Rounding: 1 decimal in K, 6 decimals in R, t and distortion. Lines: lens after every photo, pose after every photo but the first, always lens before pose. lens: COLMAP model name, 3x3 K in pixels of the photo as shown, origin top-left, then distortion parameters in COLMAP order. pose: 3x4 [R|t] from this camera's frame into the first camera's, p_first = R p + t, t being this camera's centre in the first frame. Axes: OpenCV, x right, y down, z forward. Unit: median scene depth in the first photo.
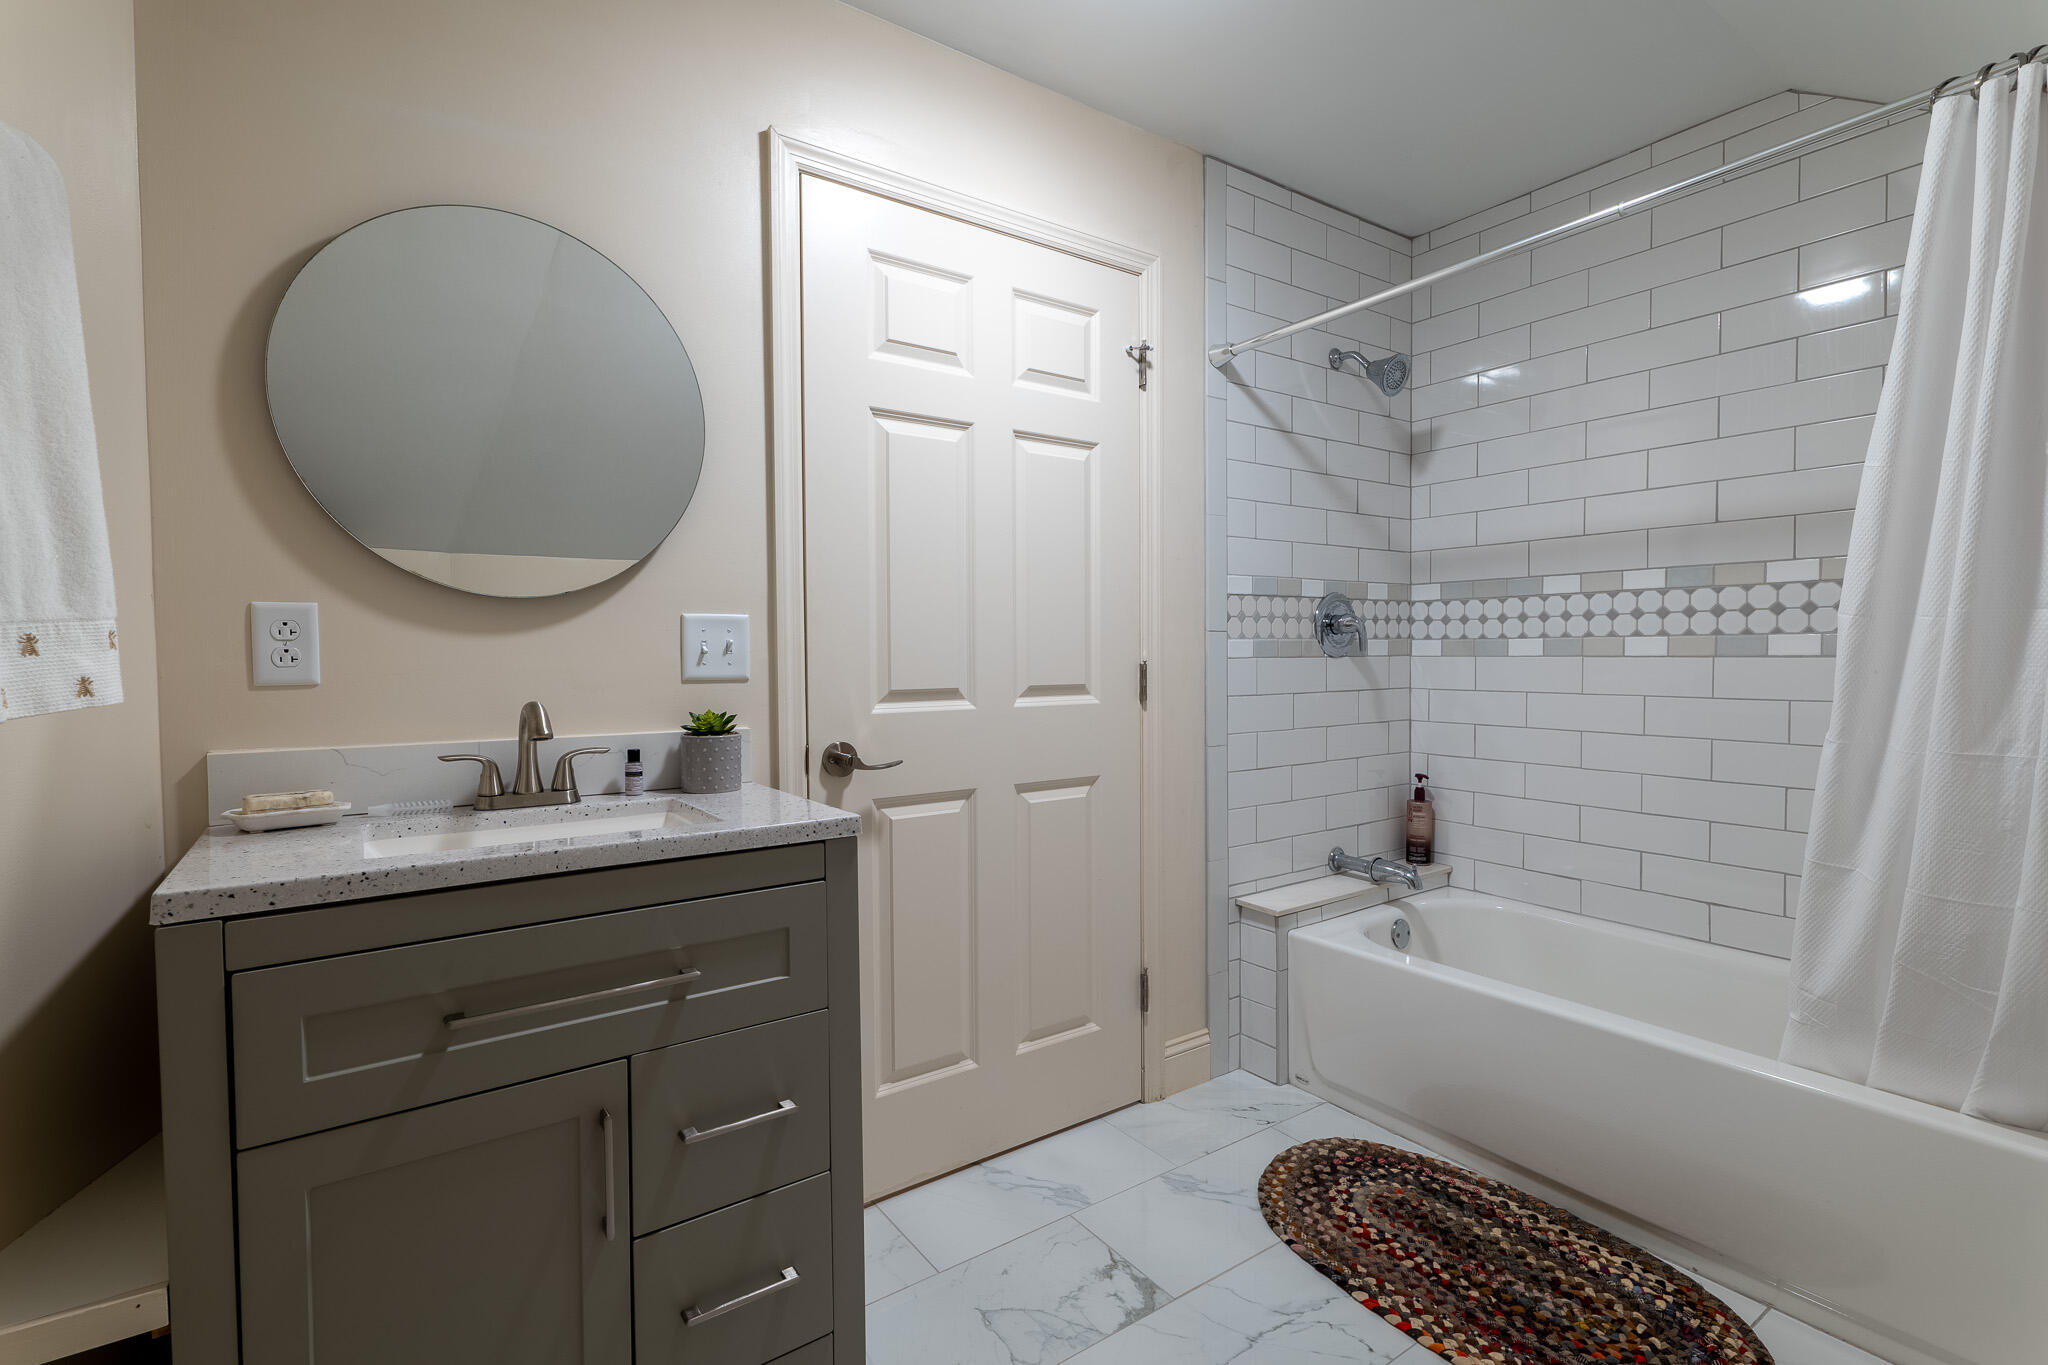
lens RADIAL K [[958.8, 0, 1025.1], [0, 958.8, 682.3], [0, 0, 1]] dist [0.004986, -0.000618]
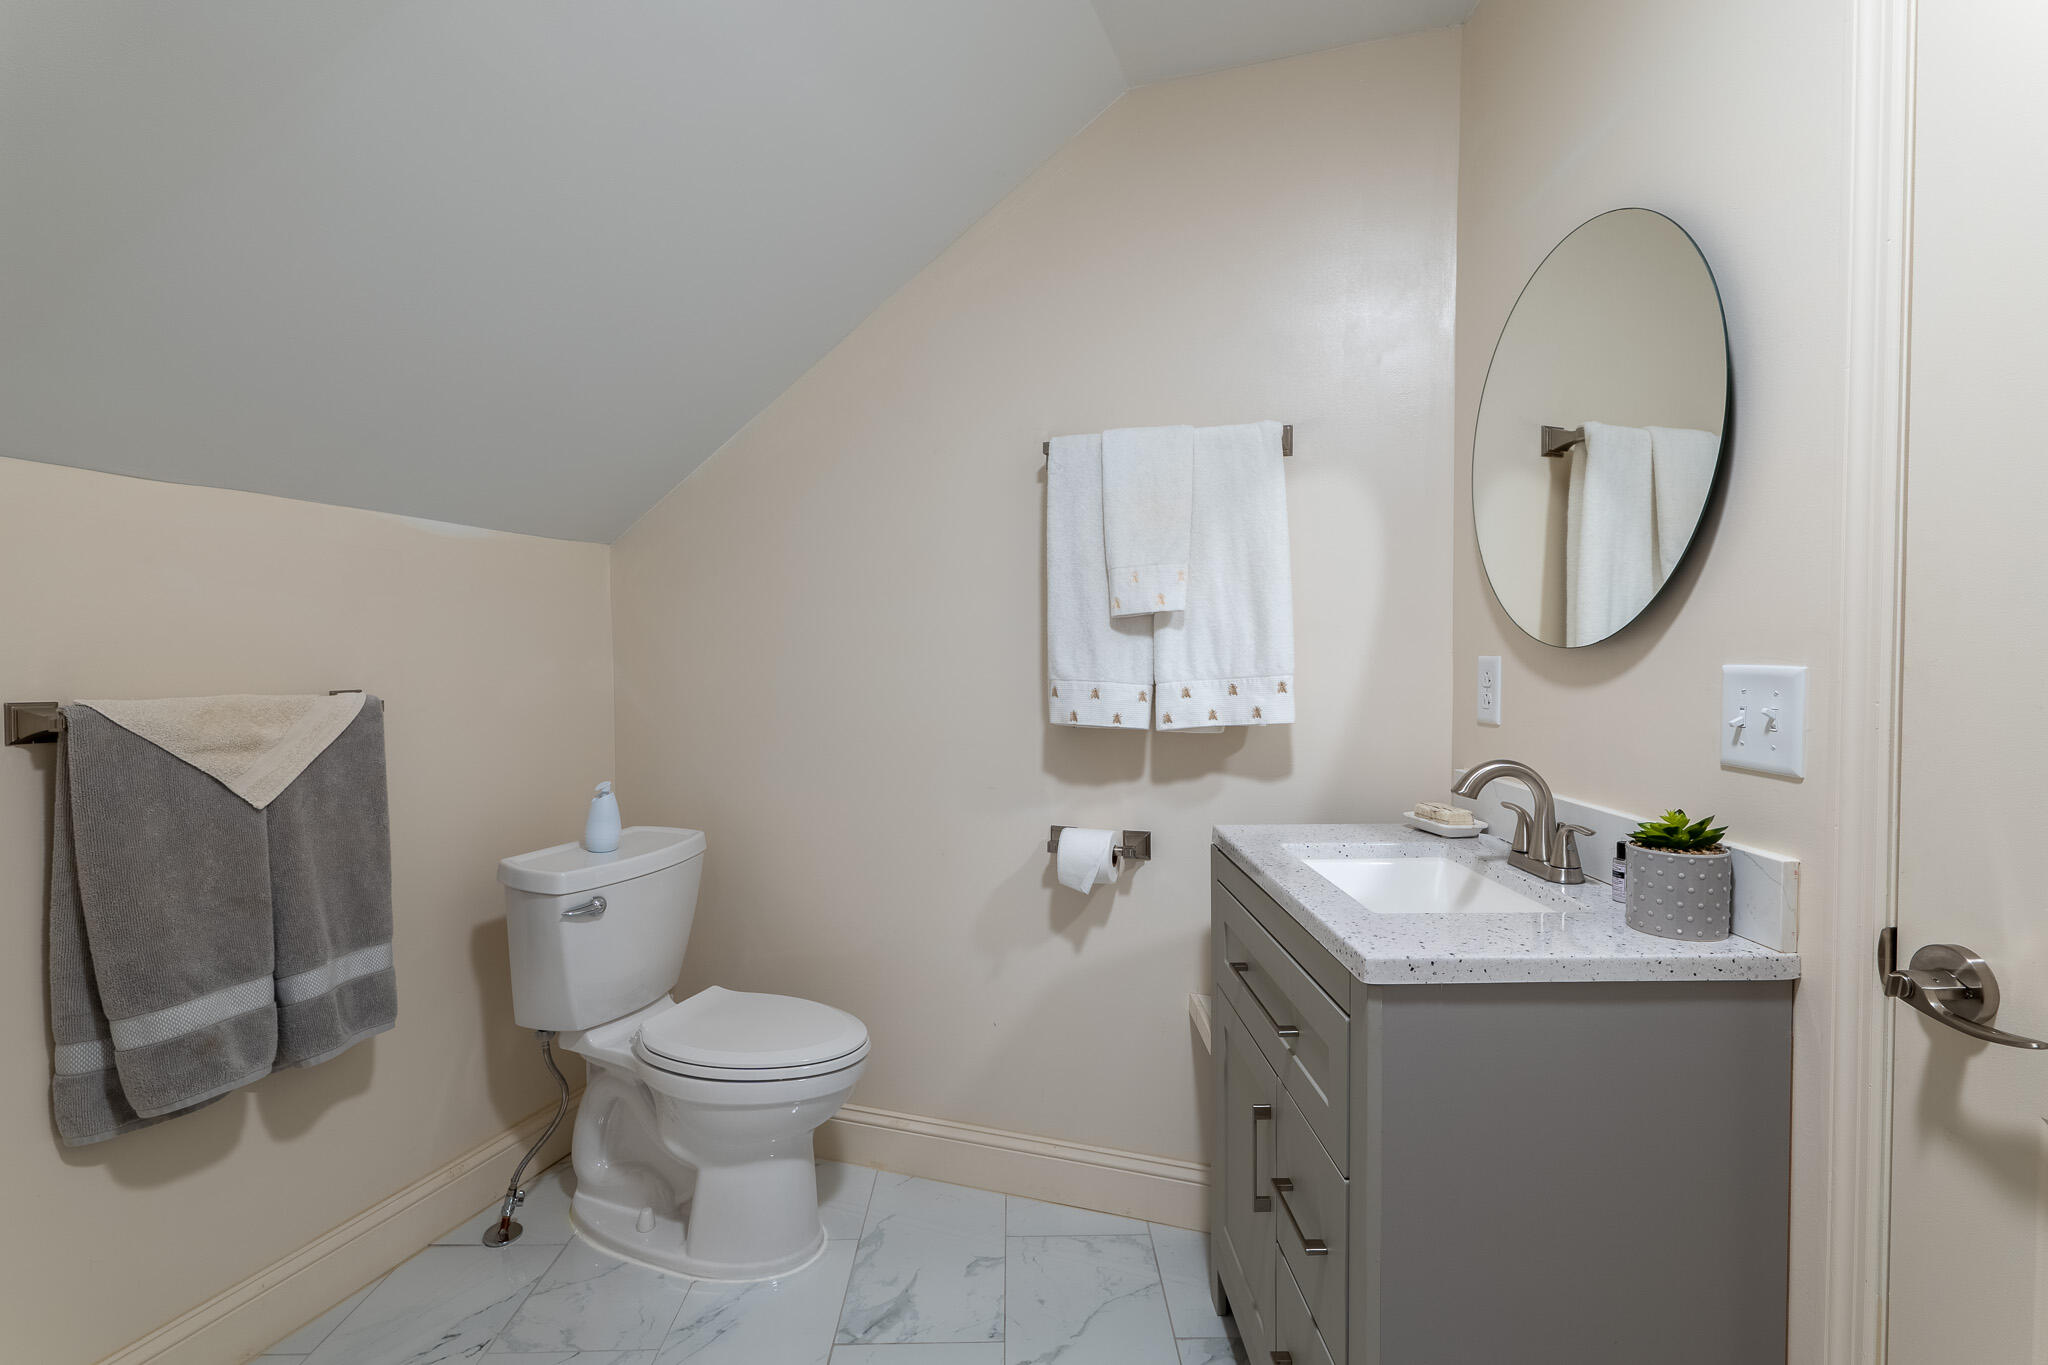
lens RADIAL K [[958.8, 0, 1023.6], [0, 958.8, 687.6], [0, 0, 1]] dist [0.004986, -0.000618]
pose [[-0.561830, 0.039483, -0.826310, 0.407566], [-0.022213, 0.997780, 0.062779, -0.076021], [0.826955, 0.053626, -0.559705, 0.844268]]
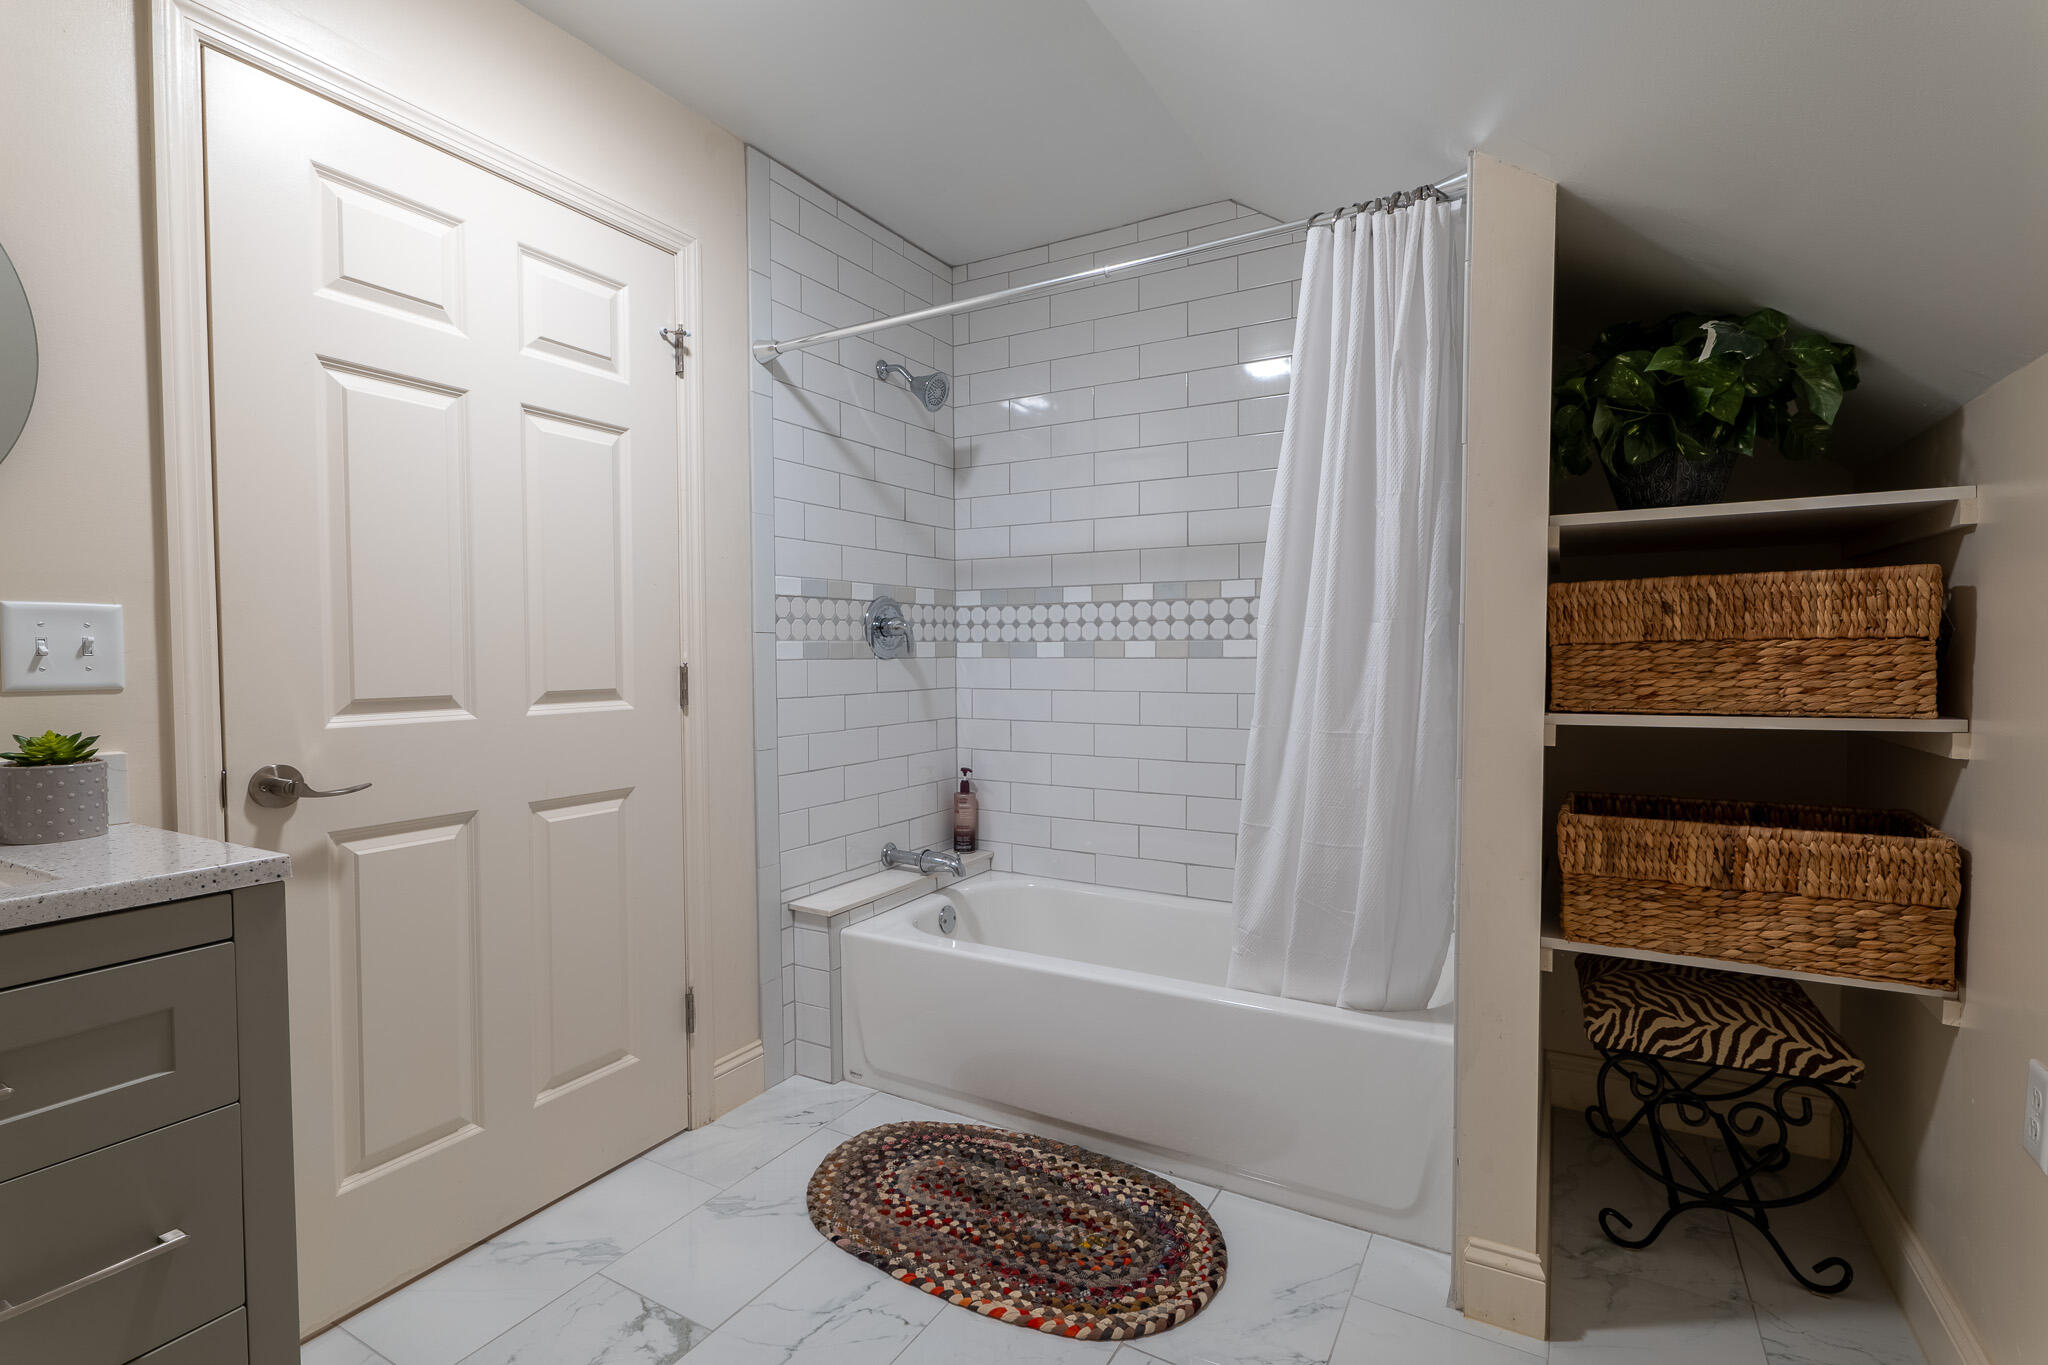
lens RADIAL K [[958.8, 0, 1032.0], [0, 958.8, 683.8], [0, 0, 1]] dist [0.004986, -0.000618]
pose [[0.904013, -0.012833, 0.427313, 0.035146], [0.013144, 0.999911, 0.002222, 0.000327], [-0.427304, 0.003608, 0.904101, -0.002422]]
